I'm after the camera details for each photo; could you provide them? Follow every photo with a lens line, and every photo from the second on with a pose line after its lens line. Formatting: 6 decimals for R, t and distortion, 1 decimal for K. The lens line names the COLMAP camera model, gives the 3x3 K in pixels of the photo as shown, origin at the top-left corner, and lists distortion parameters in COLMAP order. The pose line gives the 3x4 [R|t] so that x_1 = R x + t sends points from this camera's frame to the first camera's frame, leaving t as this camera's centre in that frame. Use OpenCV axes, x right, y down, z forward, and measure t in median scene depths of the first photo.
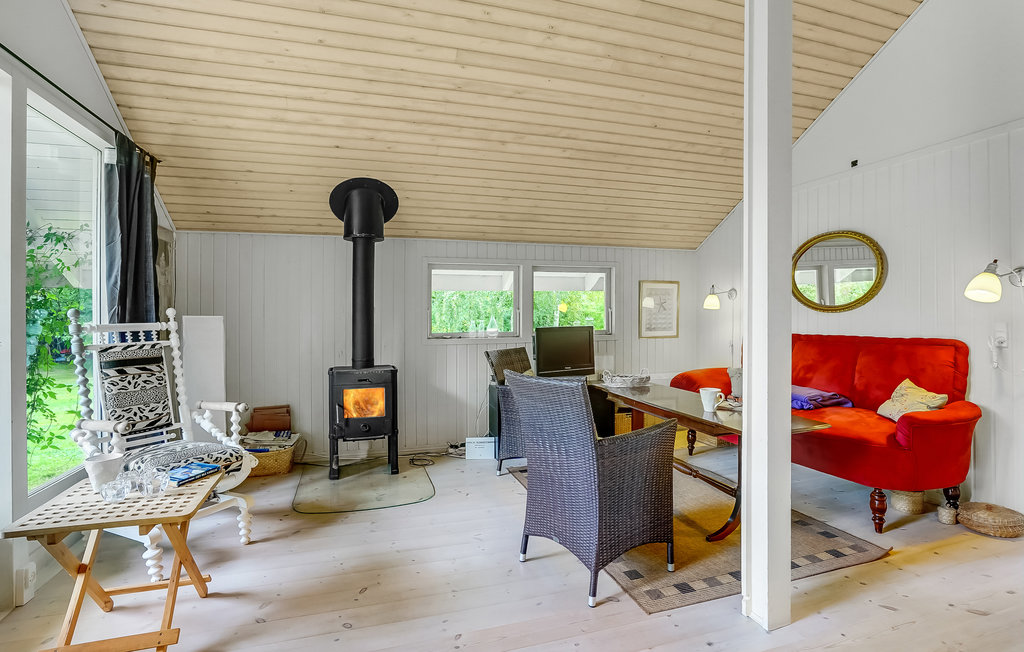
lens RADIAL K [[490.3, 0, 509.3], [0, 490.3, 314.2], [0, 0, 1]] dist [-0.022231, 0.000703]
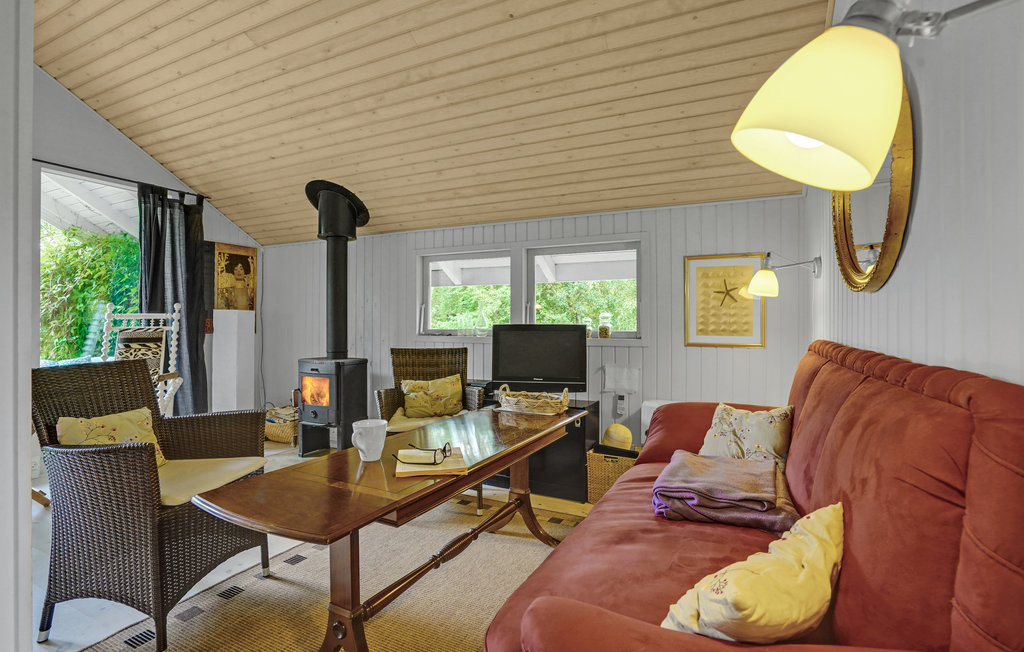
lens RADIAL K [[483.9, 0, 512.8], [0, 483.9, 315.9], [0, 0, 1]] dist [-0.008534, 0.000394]
pose [[0.722739, 0.000657, -0.691121, 0.951813], [-0.005659, 0.999972, -0.004967, 0.025557], [0.691098, 0.007501, 0.722722, 0.681017]]
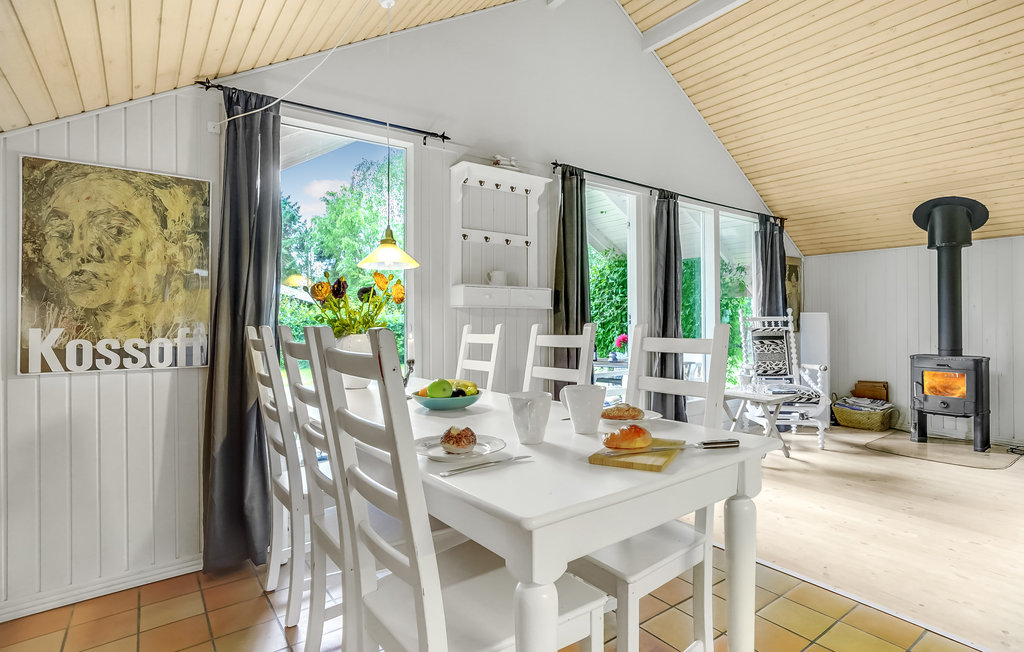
lens RADIAL K [[508.0, 0, 512.3], [0, 508.0, 311.8], [0, 0, 1]] dist [-0.000318, 0.000342]
pose [[0.332576, -0.008795, -0.943035, 0.666883], [0.005497, 0.999958, -0.007388, 0.008850], [0.943060, -0.002727, 0.332610, -0.514431]]
